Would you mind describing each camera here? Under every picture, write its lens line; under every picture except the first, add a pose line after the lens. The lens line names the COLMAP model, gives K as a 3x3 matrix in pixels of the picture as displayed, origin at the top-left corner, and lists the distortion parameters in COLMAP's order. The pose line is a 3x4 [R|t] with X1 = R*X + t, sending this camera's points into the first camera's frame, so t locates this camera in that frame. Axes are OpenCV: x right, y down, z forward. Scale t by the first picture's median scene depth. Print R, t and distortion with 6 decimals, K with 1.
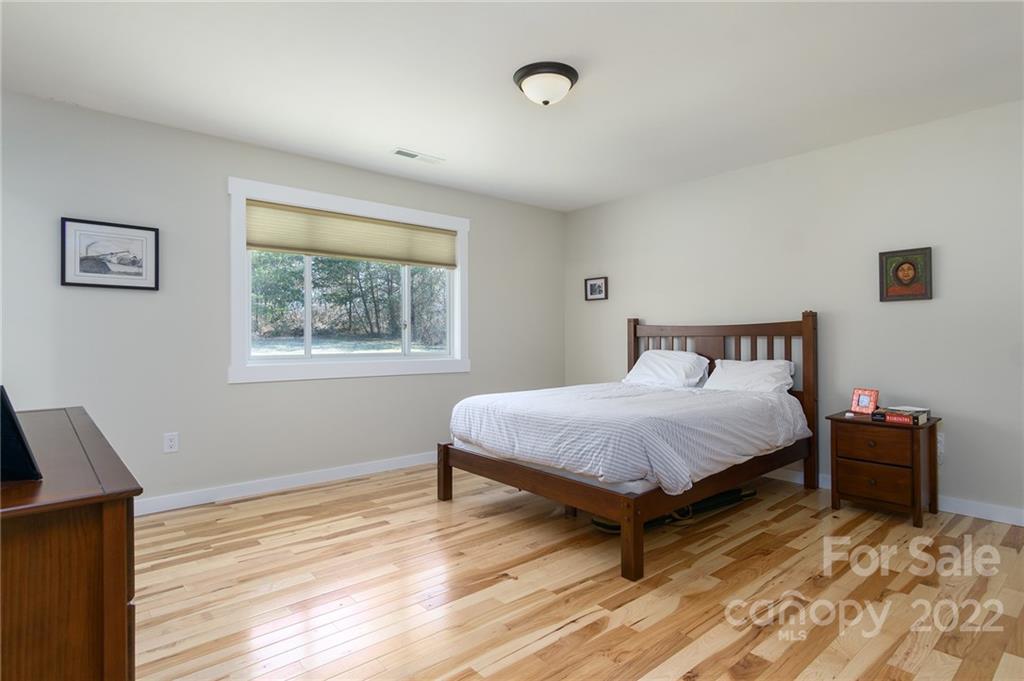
lens RADIAL K [[546.4, 0, 516.3], [0, 546.4, 337.3], [0, 0, 1]] dist [0.003542, -0.000467]
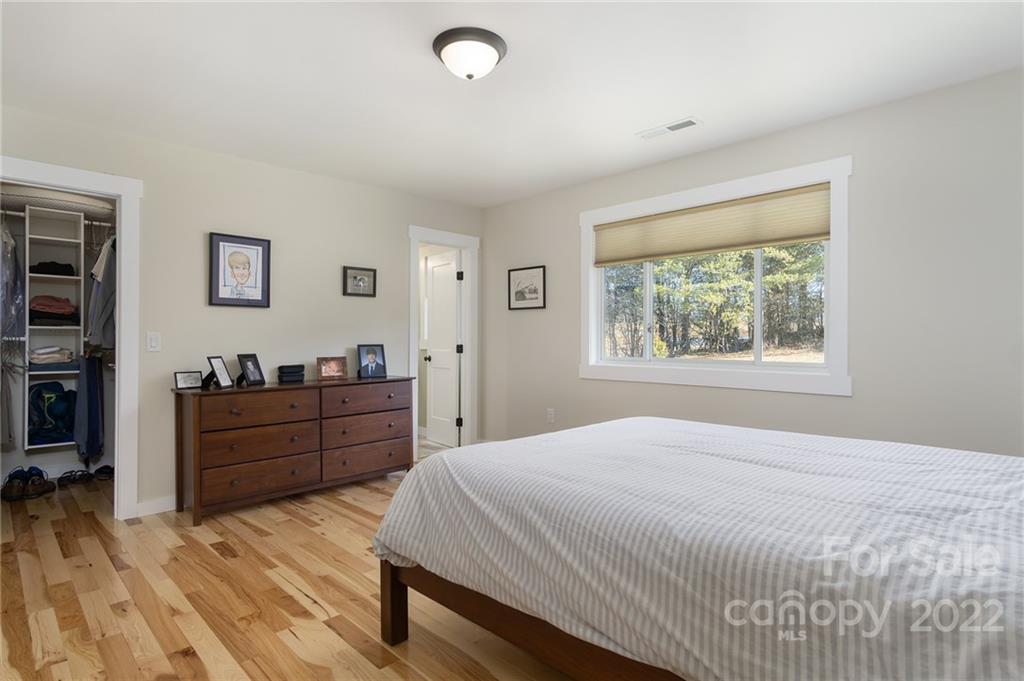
lens RADIAL K [[546.4, 0, 516.1], [0, 546.4, 340.8], [0, 0, 1]] dist [0.003542, -0.000467]
pose [[0.048308, 0.000351, -0.998832, 0.799026], [-0.004183, 0.999991, 0.000149, -0.000490], [0.998824, 0.004170, 0.048309, 0.888427]]
